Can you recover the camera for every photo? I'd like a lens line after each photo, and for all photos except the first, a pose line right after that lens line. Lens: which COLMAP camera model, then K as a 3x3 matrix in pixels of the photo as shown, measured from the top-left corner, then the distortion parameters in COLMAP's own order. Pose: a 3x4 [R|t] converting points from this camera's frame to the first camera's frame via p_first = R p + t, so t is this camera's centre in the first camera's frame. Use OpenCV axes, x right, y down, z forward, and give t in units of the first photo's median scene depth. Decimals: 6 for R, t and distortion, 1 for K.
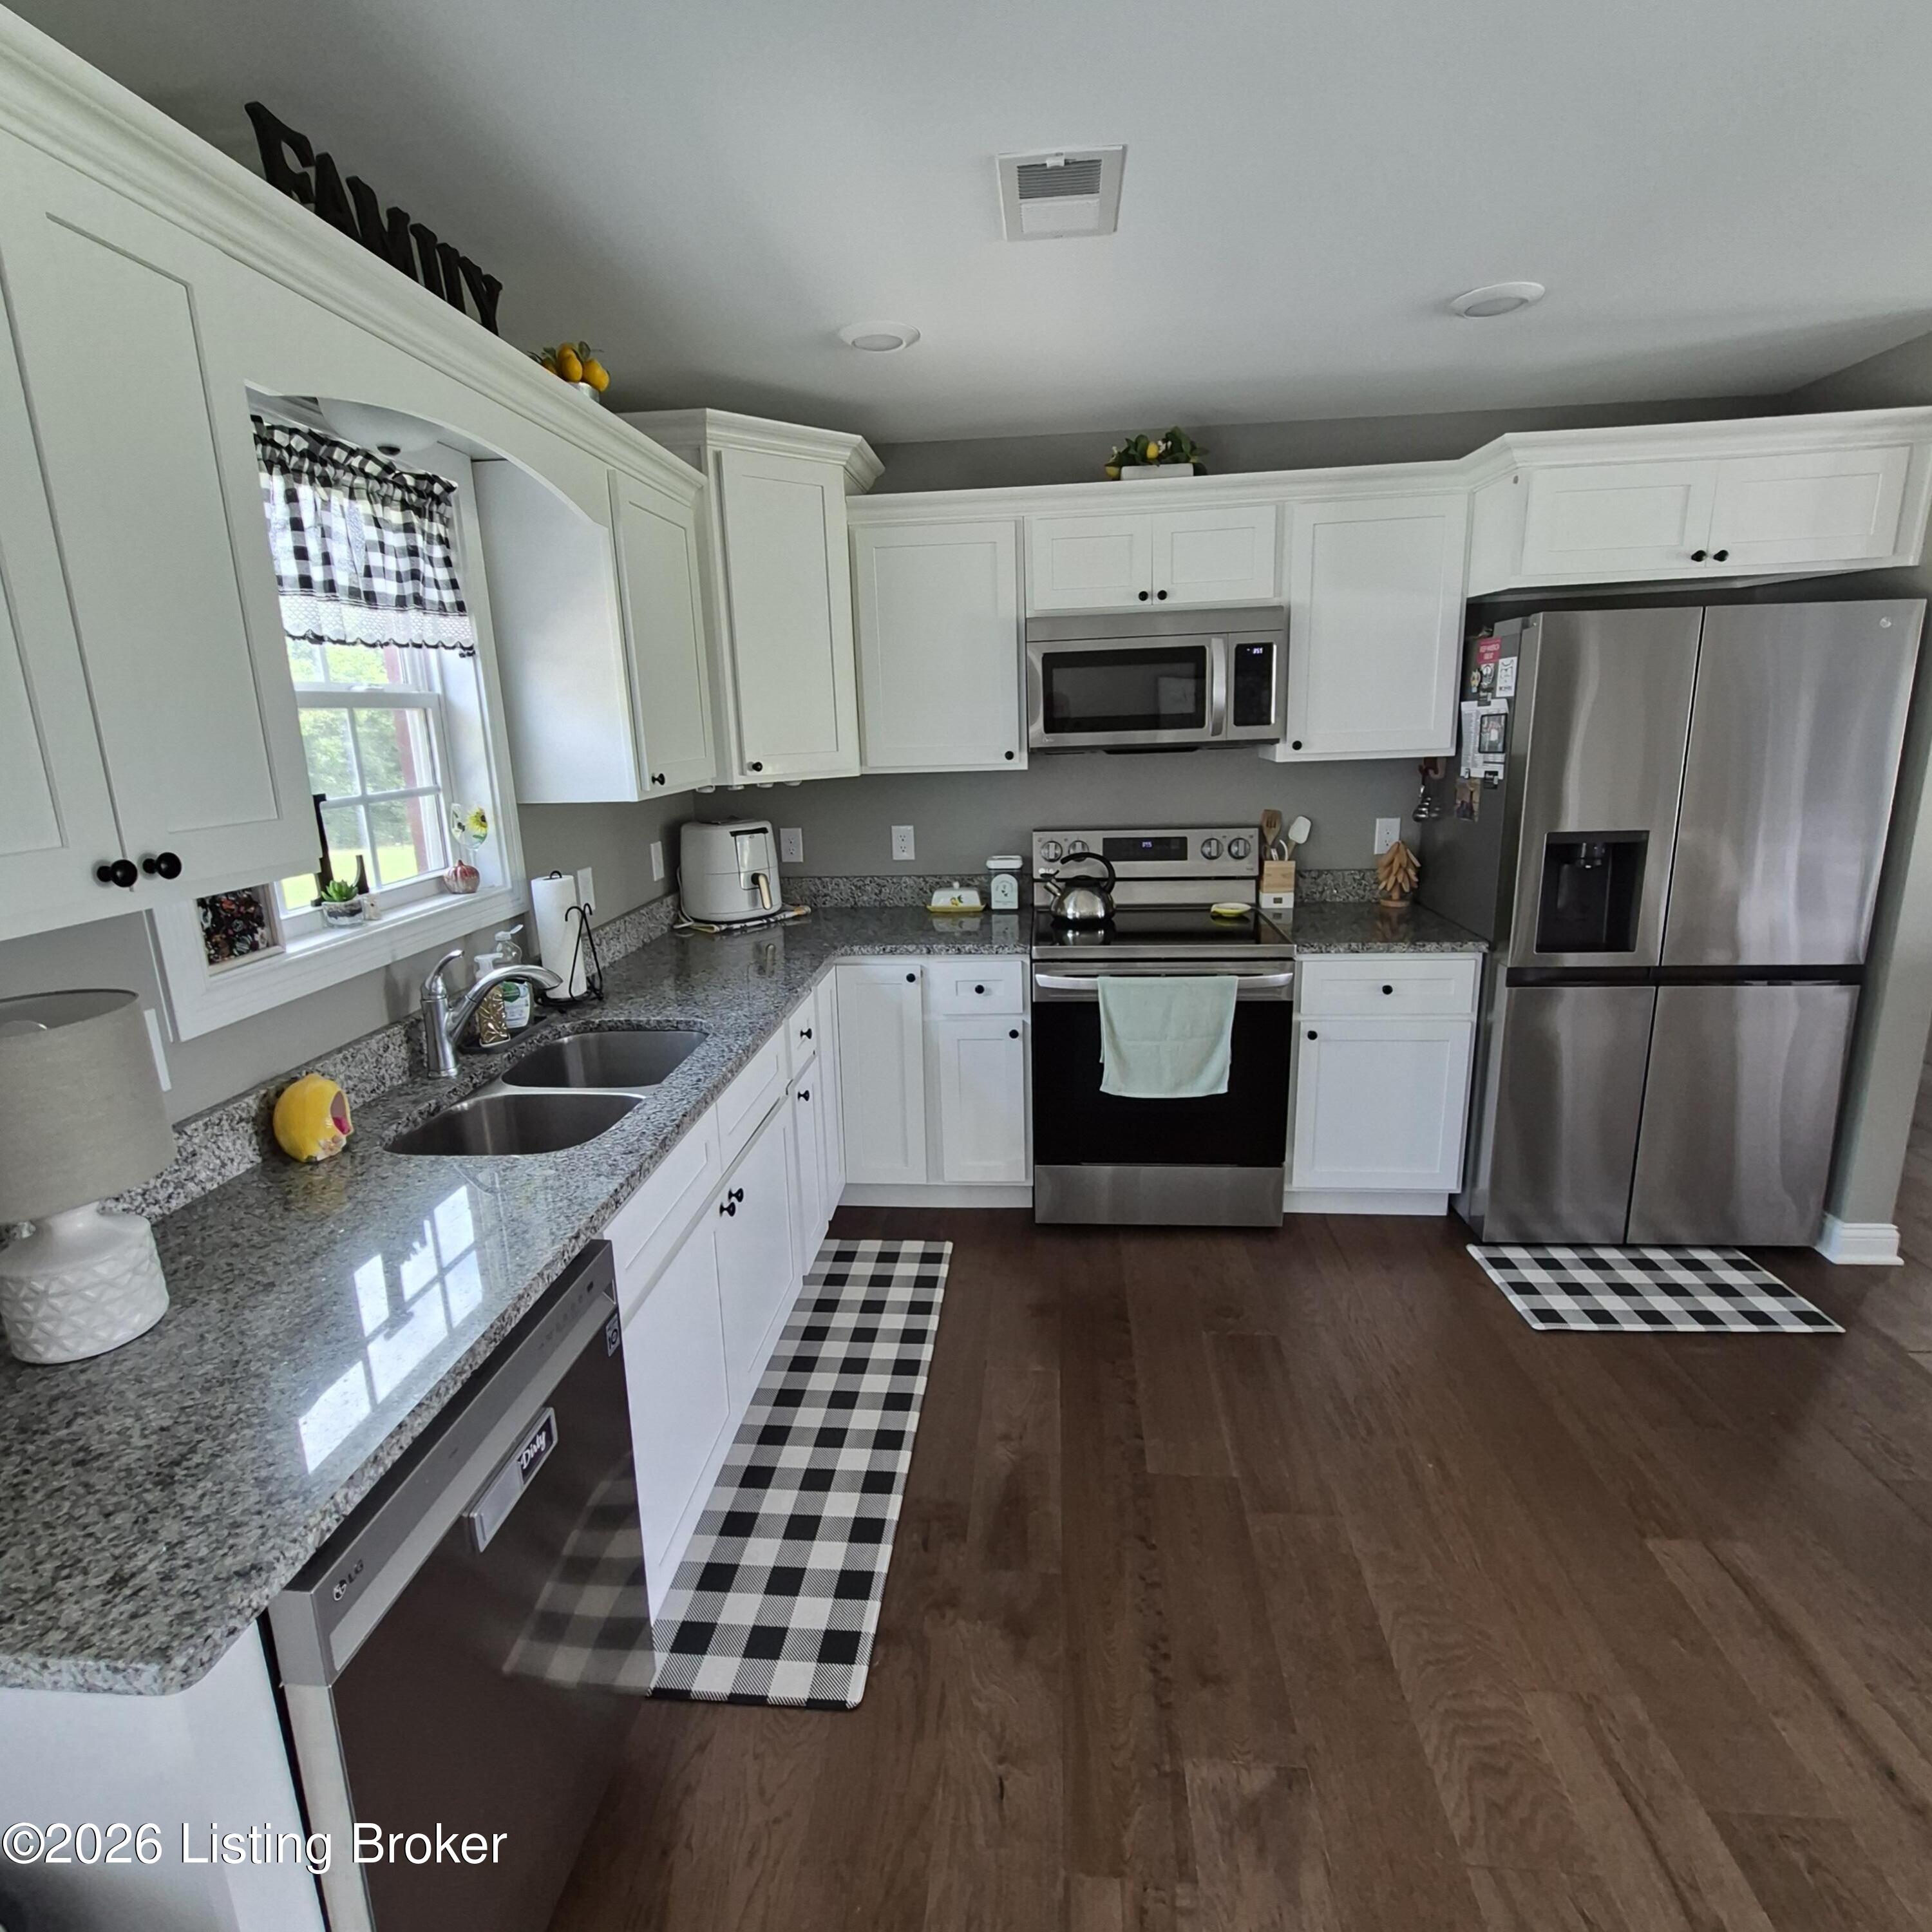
lens RADIAL K [[1008.2, 0, 964.2], [0, 1008.2, 955.6], [0, 0, 1]] dist [0.004834, -0.001672]
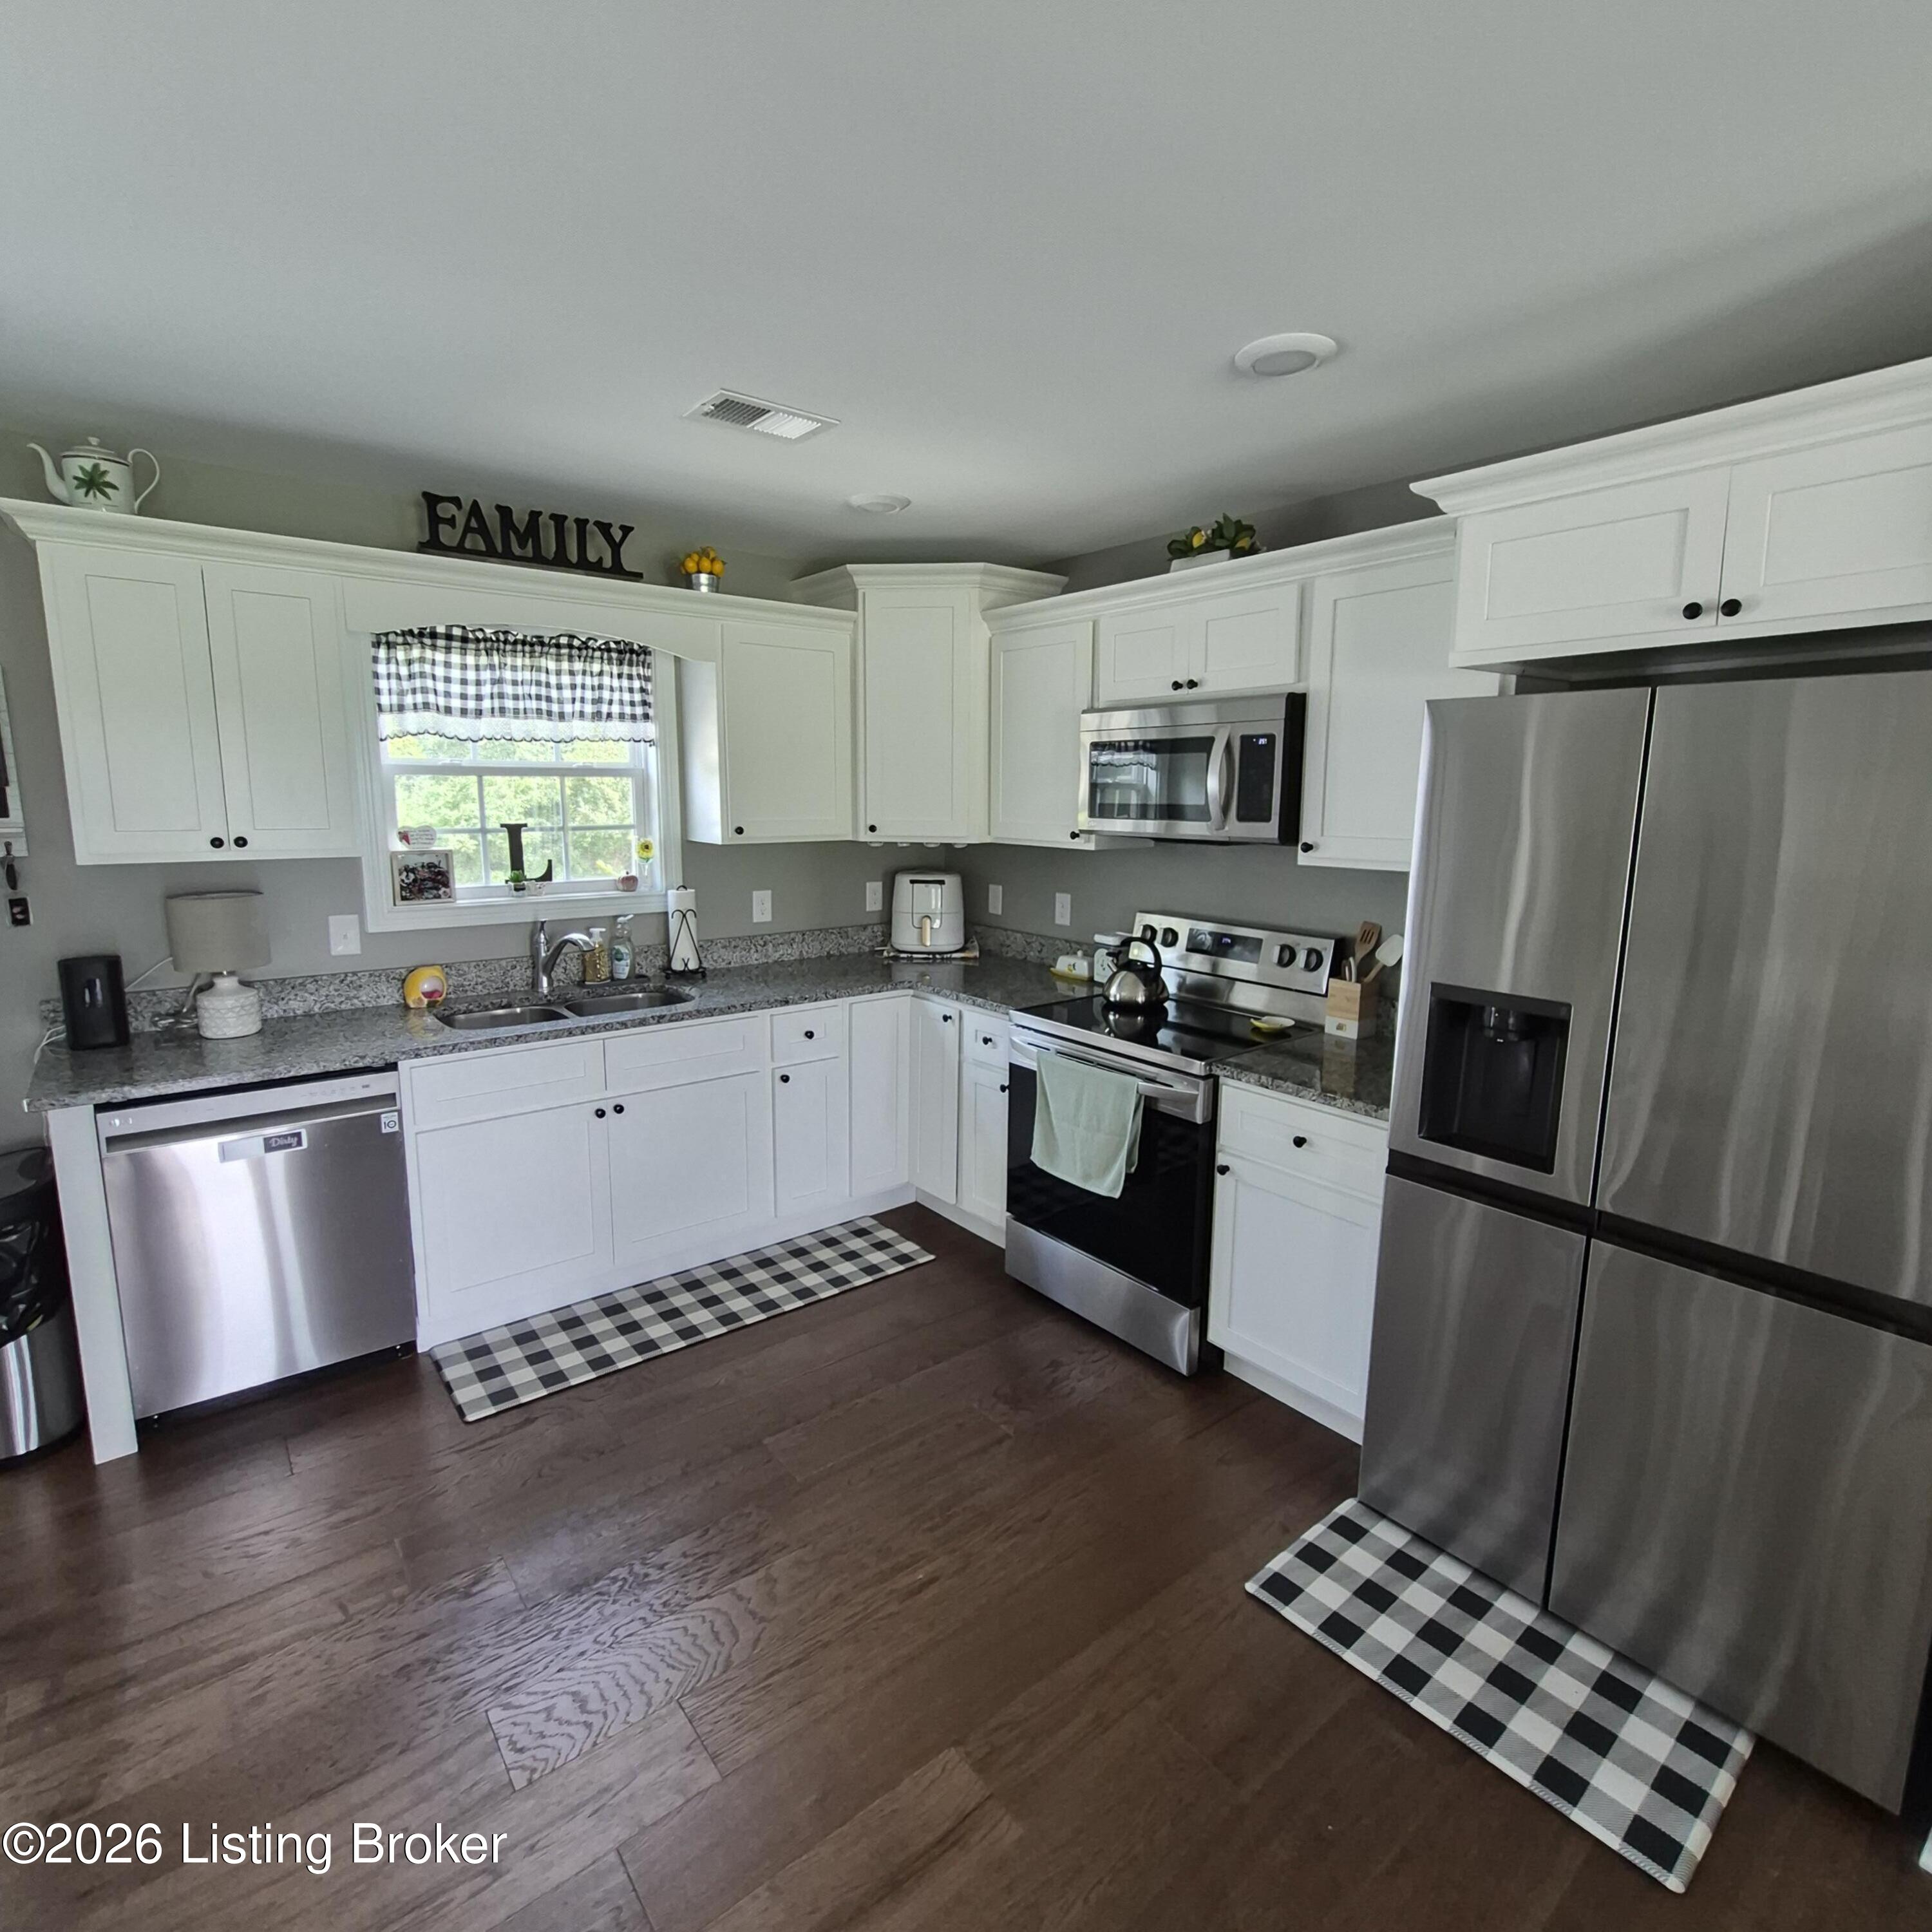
lens RADIAL K [[1008.2, 0, 964.2], [0, 1008.2, 955.6], [0, 0, 1]] dist [0.004834, -0.001672]
pose [[0.690305, 0.155792, -0.706546, 0.821259], [-0.198223, 0.979901, 0.022399, -0.083812], [0.695835, 0.124592, 0.707312, 0.202694]]
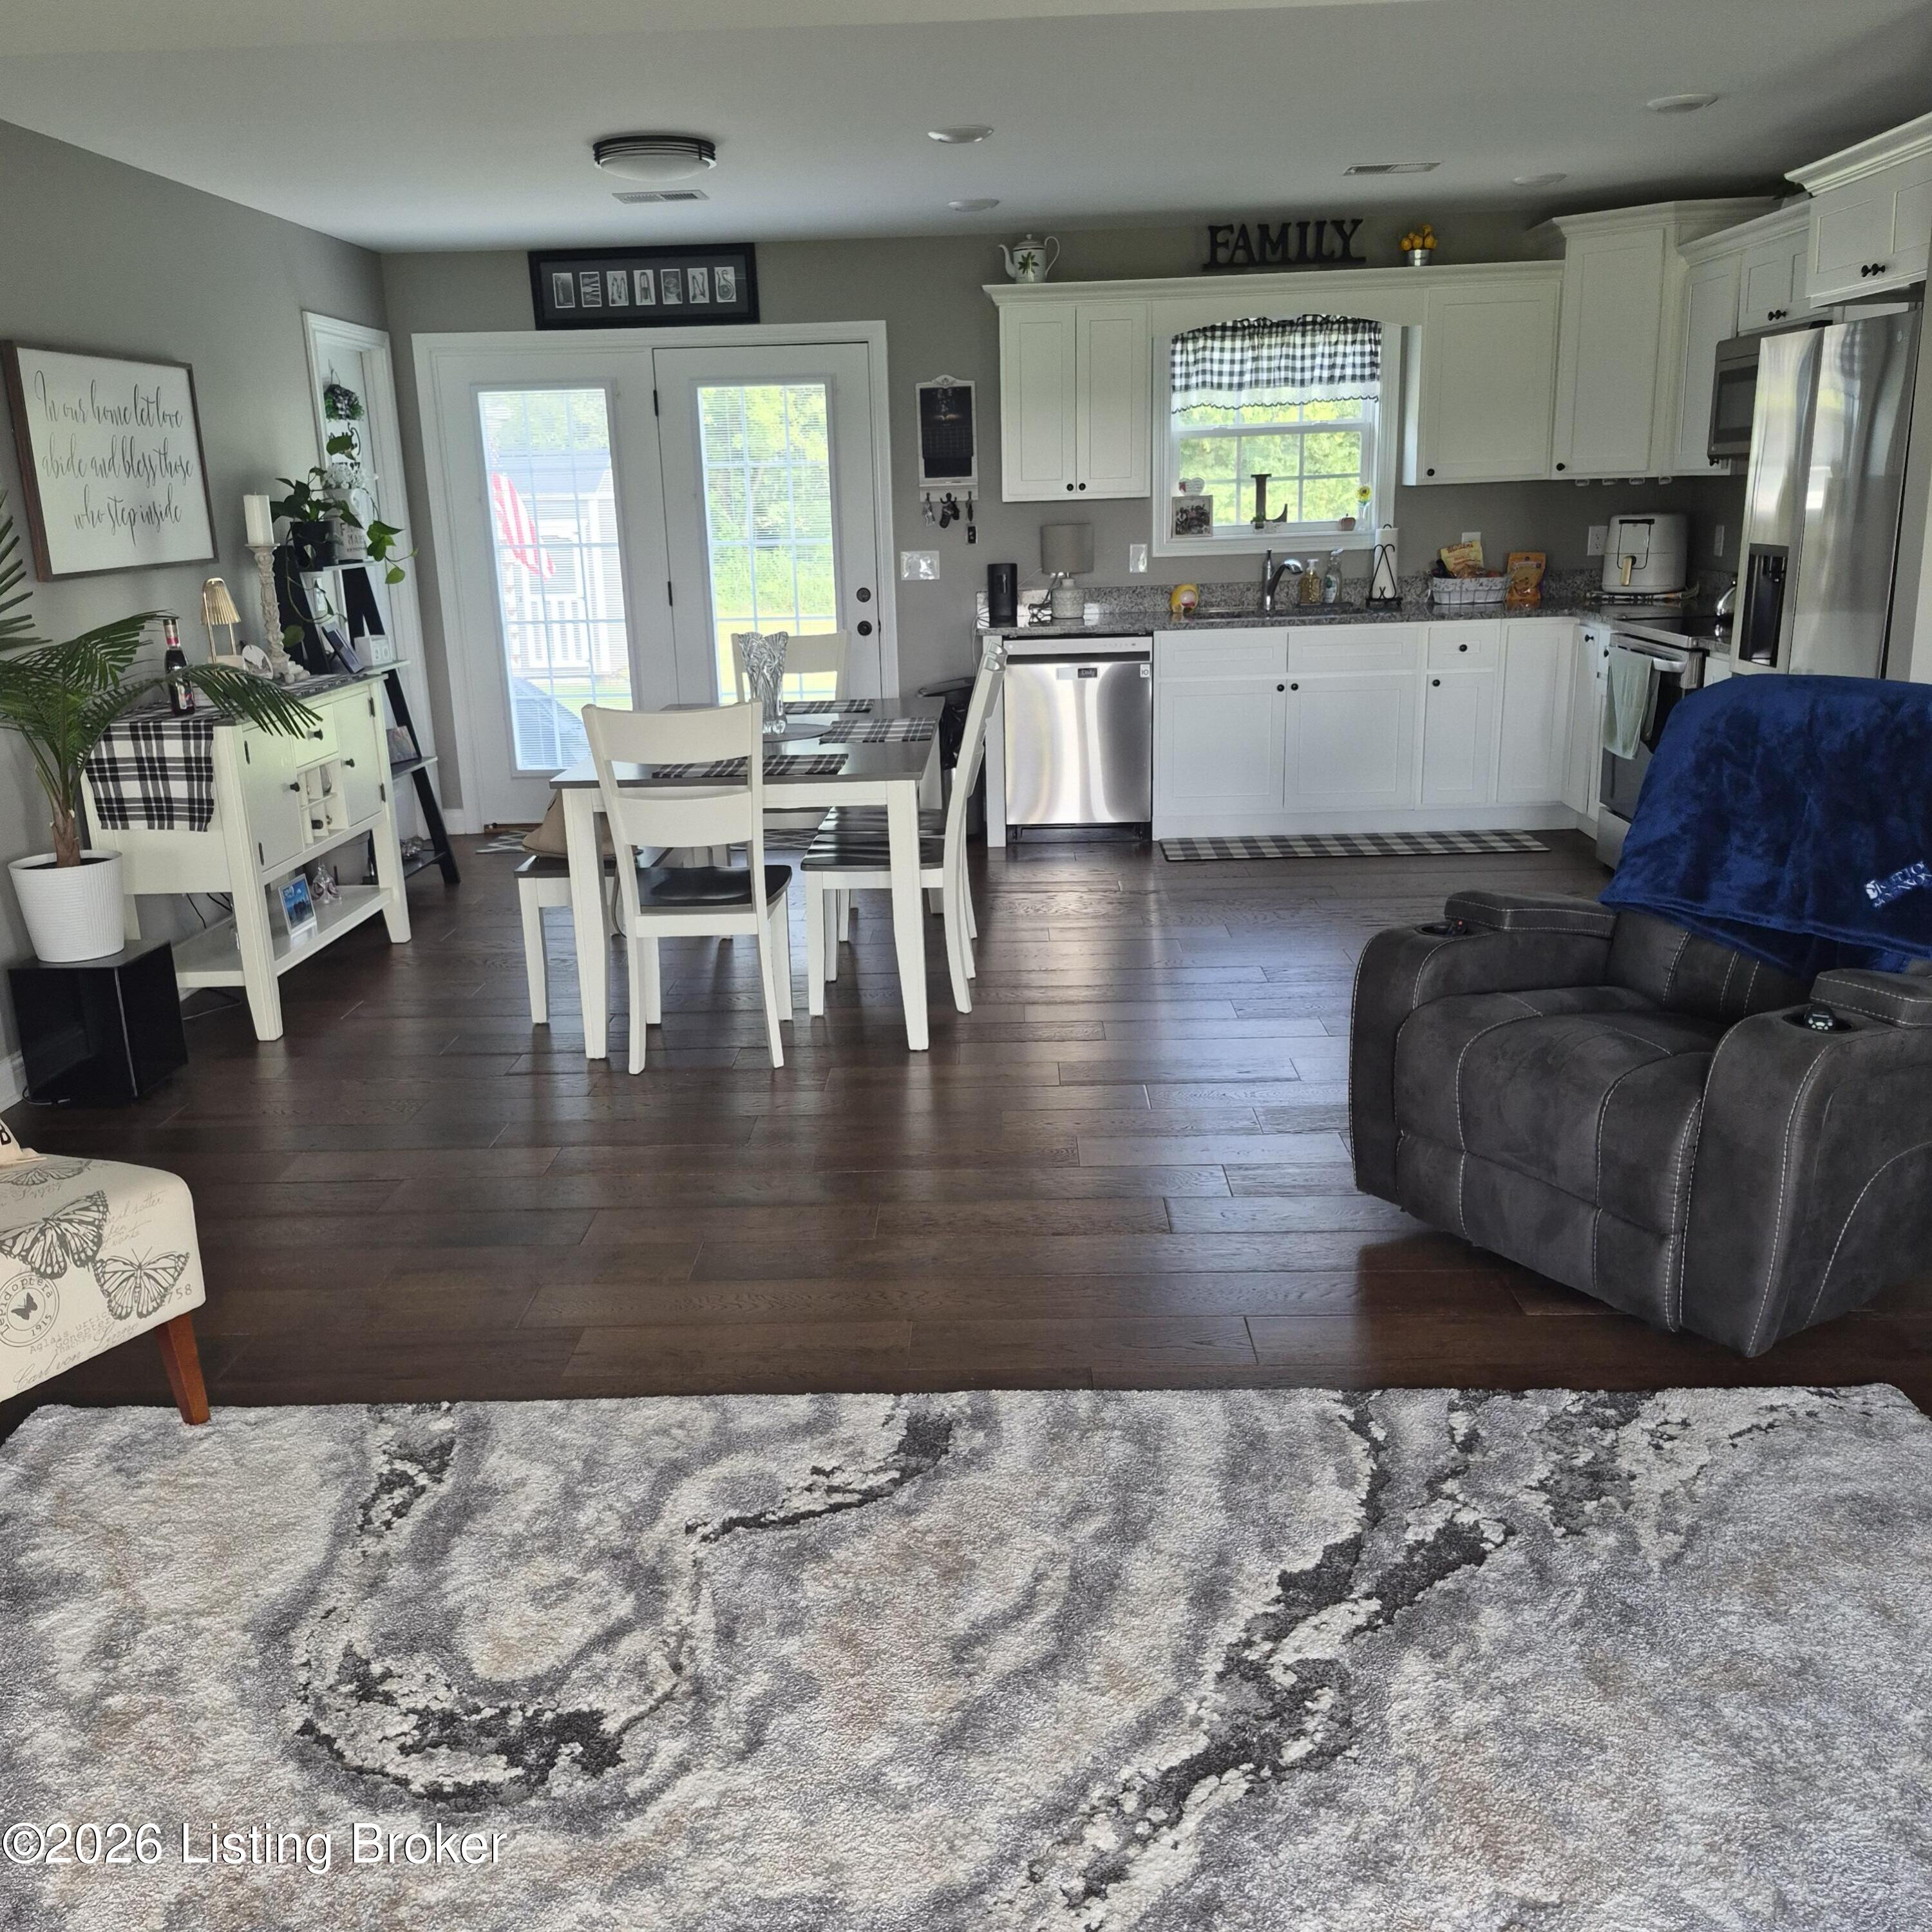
lens RADIAL K [[1756.6, 0, 952.5], [0, 1756.6, 980.0], [0, 0, 1]] dist [0.083907, -0.137088]
pose [[0.057517, 0.297075, -0.953120, 2.327200], [-0.201798, 0.938454, 0.280326, -0.042811], [0.977737, 0.176214, 0.113926, 0.034741]]
